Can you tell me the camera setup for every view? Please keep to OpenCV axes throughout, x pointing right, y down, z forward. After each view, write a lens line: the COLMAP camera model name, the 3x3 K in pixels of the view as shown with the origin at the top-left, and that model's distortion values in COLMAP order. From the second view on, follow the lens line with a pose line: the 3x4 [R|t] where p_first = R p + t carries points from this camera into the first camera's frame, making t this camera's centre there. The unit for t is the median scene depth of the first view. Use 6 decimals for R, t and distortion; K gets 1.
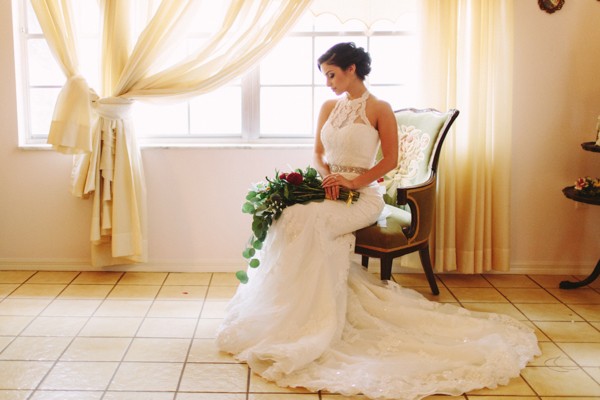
lens RADIAL K [[641.5, 0, 285.0], [0, 641.5, 176.9], [0, 0, 1]] dist [-0.013875, 0.000000]
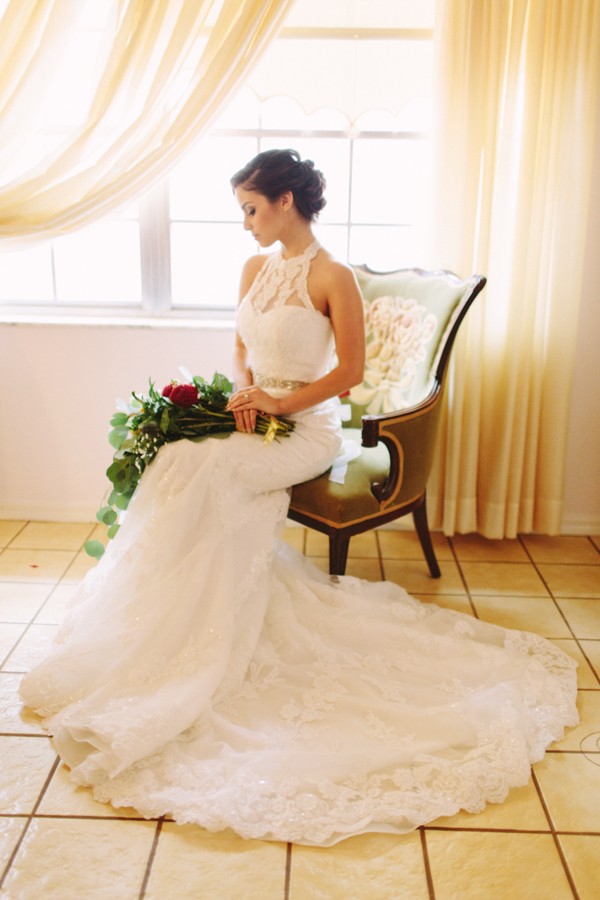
lens RADIAL K [[804.4, 0, 339.4], [0, 804.4, 464.2], [0, 0, 1]] dist [-0.011000, -0.023672]
pose [[0.999643, 0.022994, 0.013576, 0.141659], [-0.024931, 0.985809, 0.166012, -0.058230], [-0.009566, -0.166291, 0.986030, 0.271983]]
